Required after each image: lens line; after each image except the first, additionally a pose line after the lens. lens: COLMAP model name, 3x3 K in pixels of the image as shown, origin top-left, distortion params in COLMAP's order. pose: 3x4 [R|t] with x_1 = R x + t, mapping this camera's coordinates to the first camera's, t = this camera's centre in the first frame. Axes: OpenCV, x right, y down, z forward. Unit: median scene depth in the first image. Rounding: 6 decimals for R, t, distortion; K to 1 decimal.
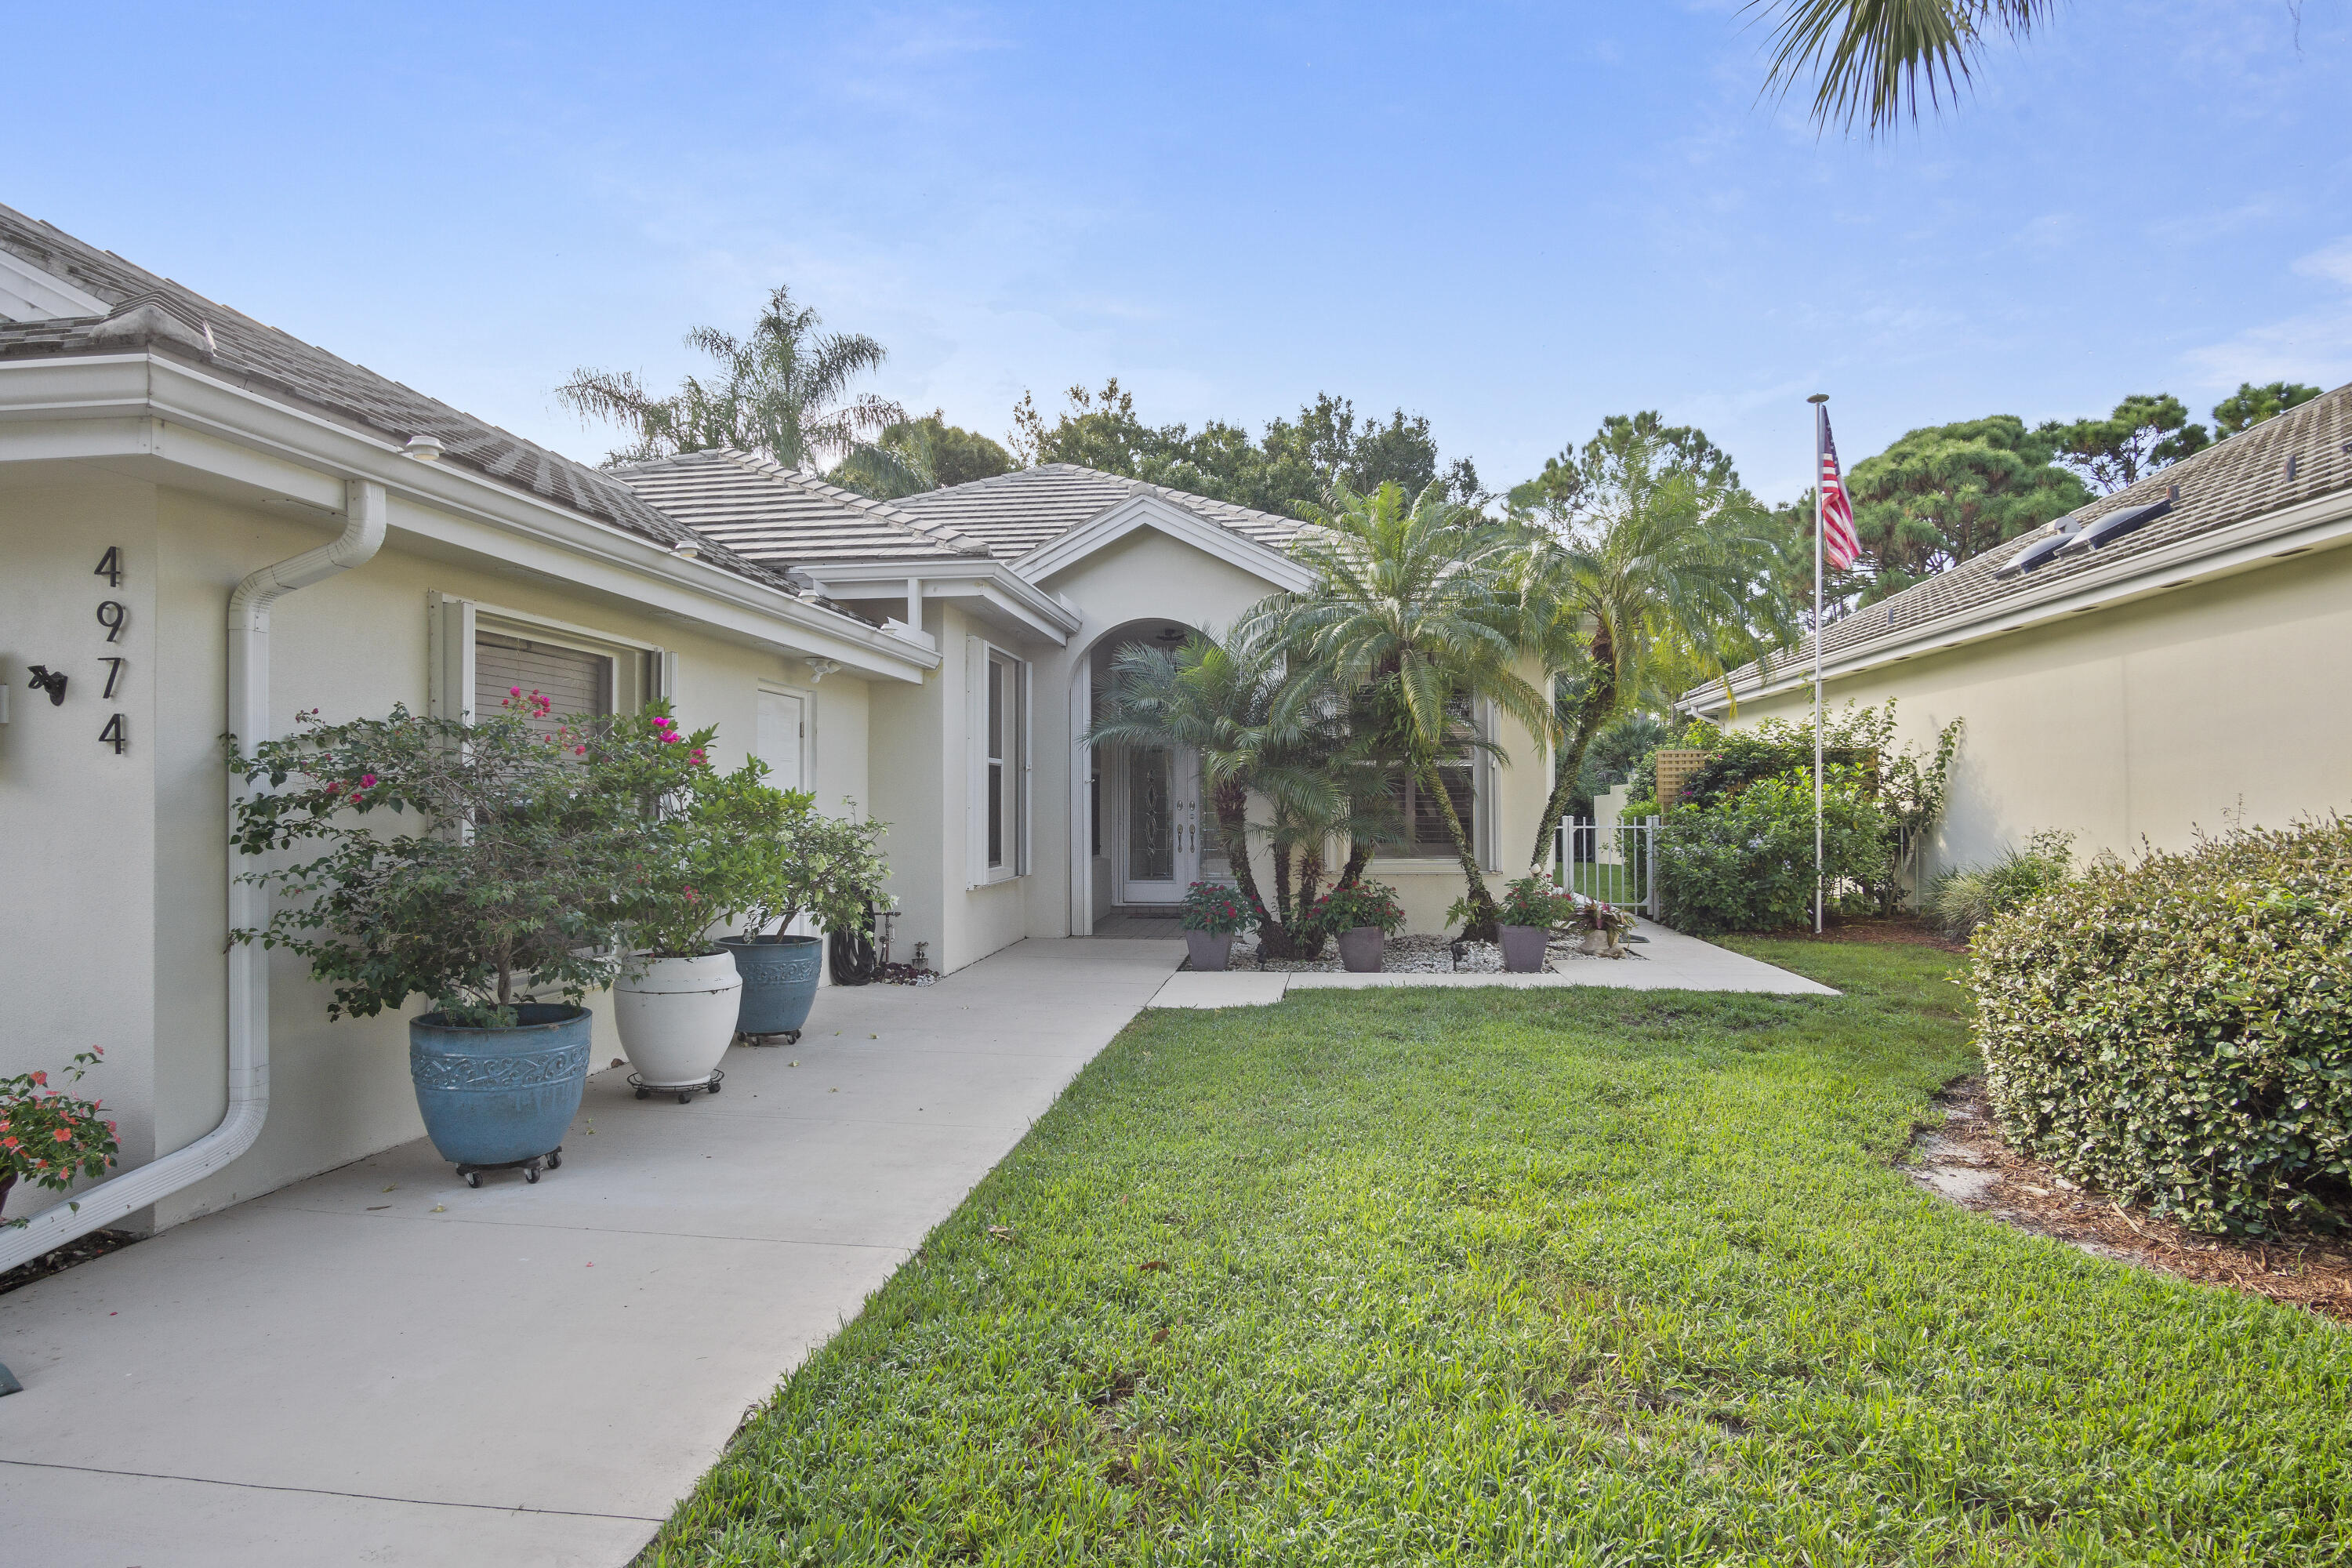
lens RADIAL K [[1255.8, 0, 1178.6], [0, 1255.8, 800.3], [0, 0, 1]] dist [-0.026363, 0.001131]
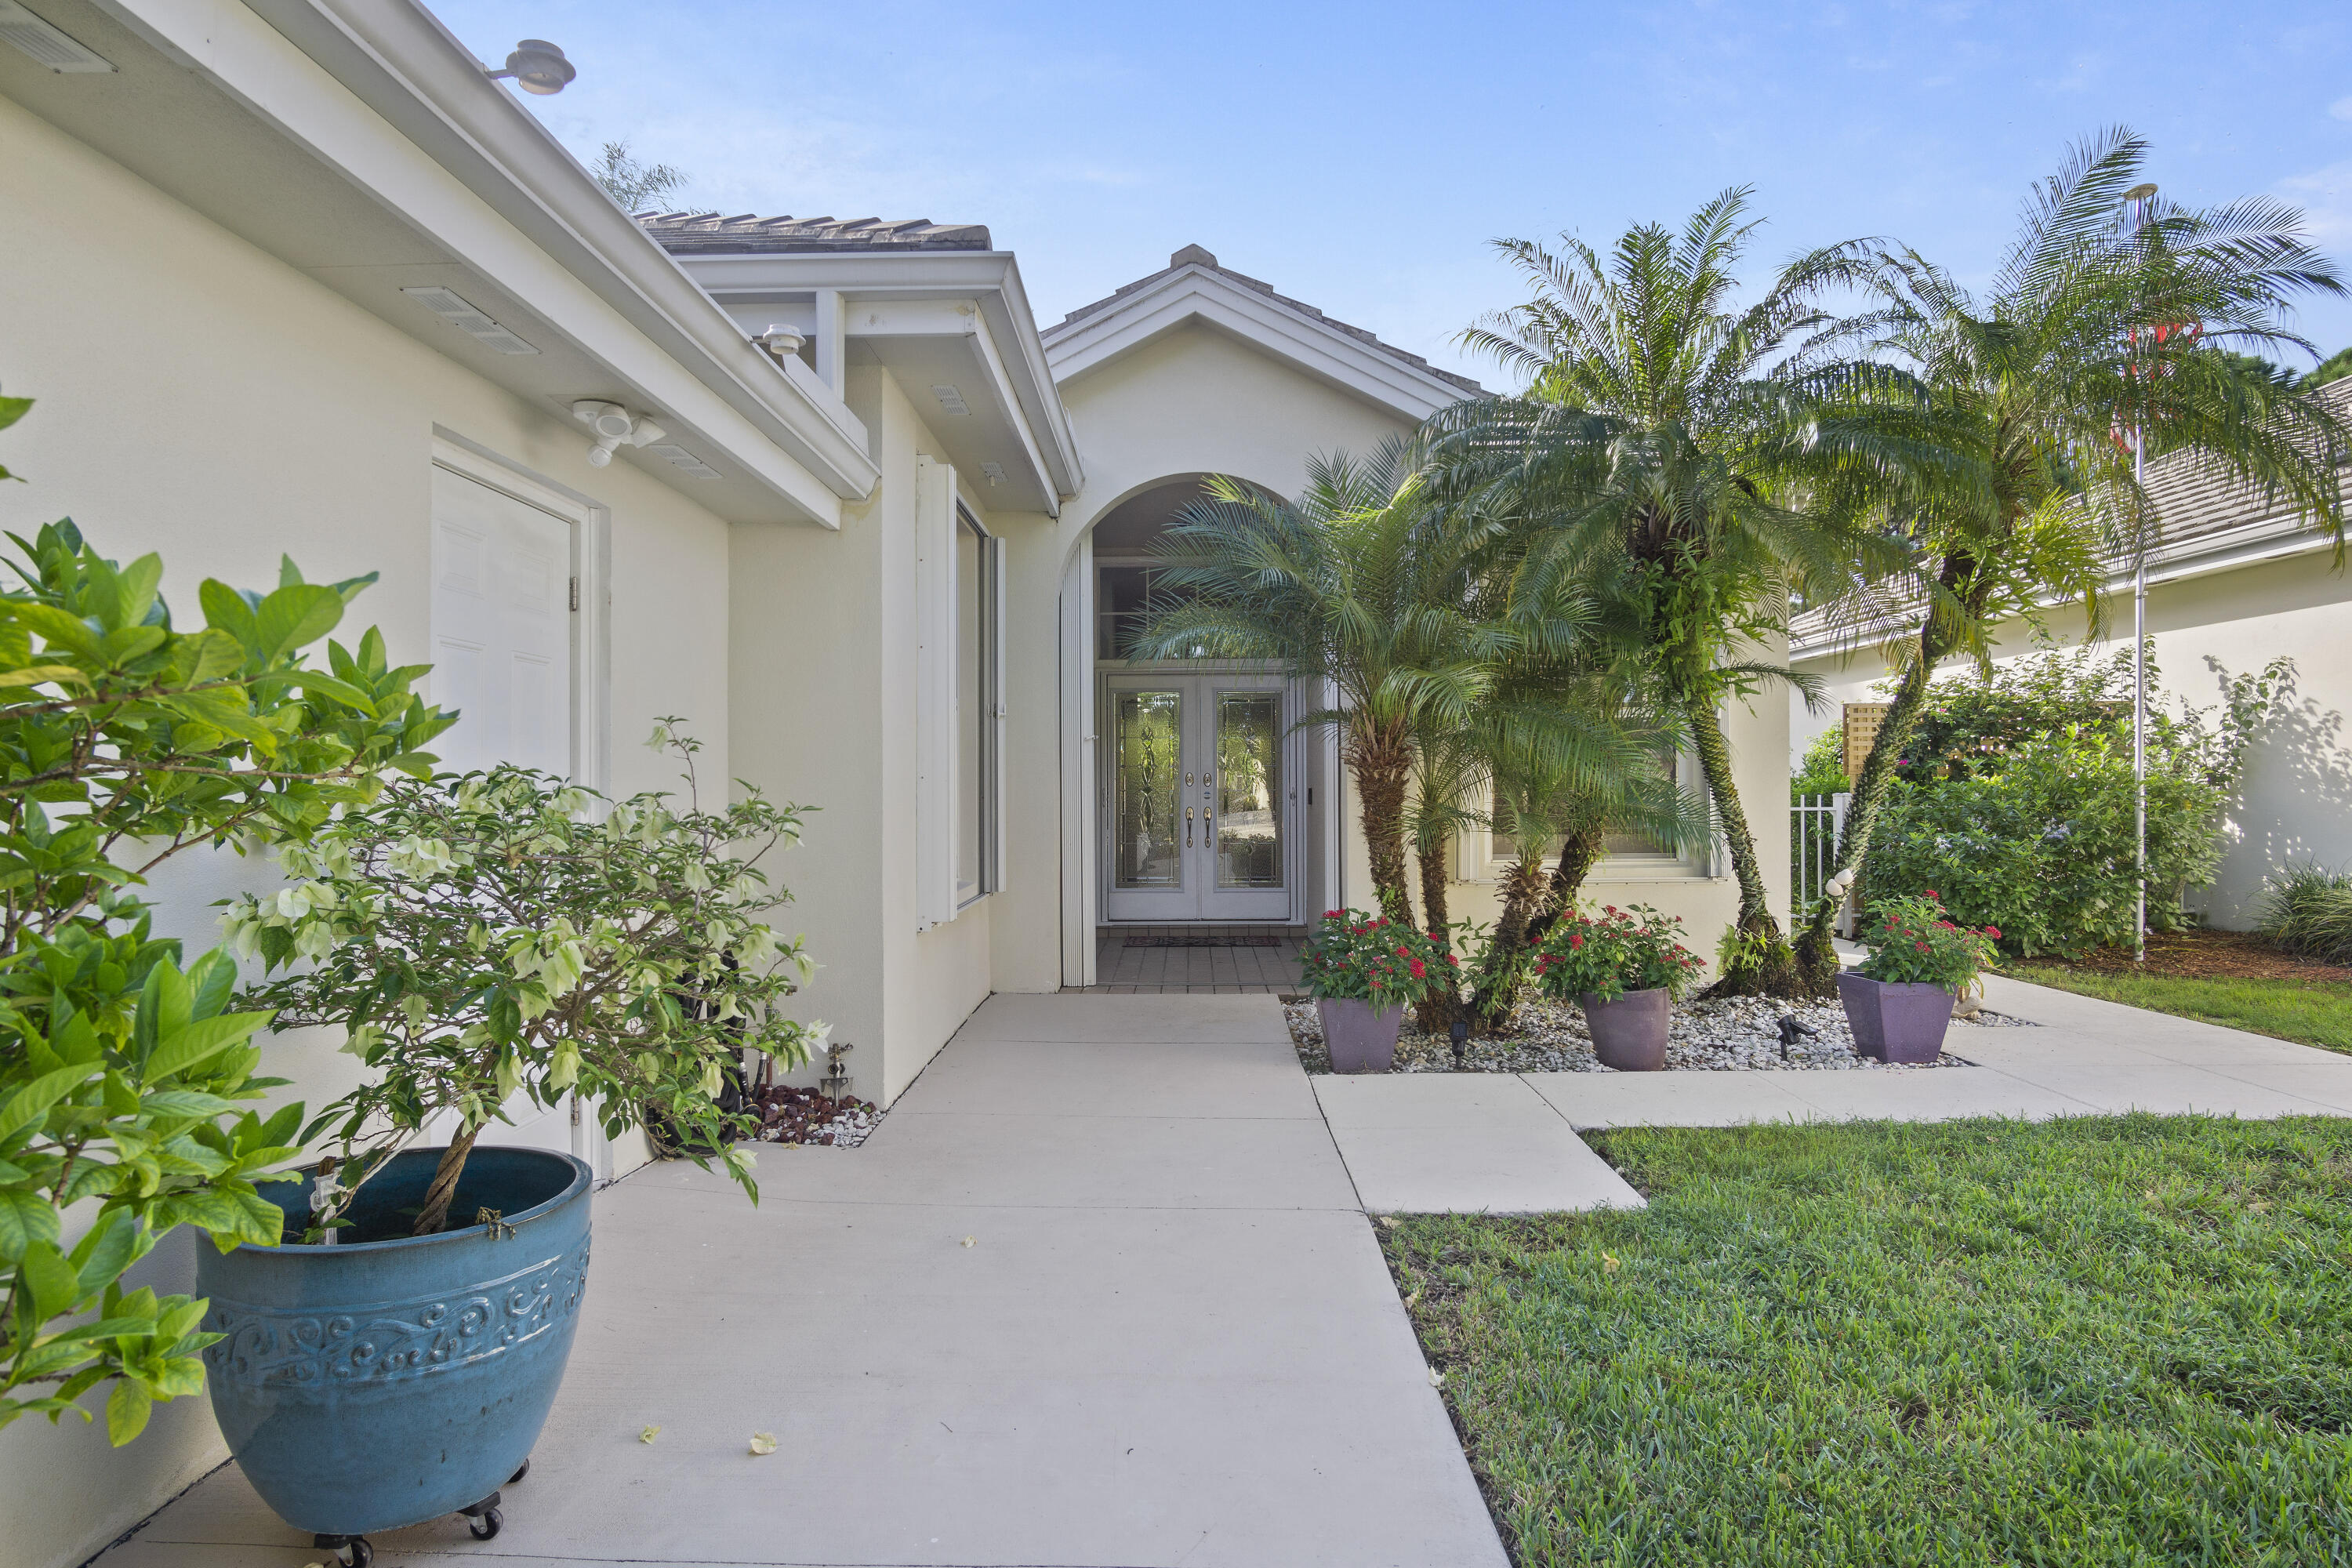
lens RADIAL K [[1255.8, 0, 1165.9], [0, 1255.8, 791.5], [0, 0, 1]] dist [-0.026363, 0.001131]
pose [[0.995199, -0.001236, 0.097861, -0.121317], [0.000531, 0.999974, 0.007235, 0.008710], [-0.097868, -0.007149, 0.995174, 0.480002]]
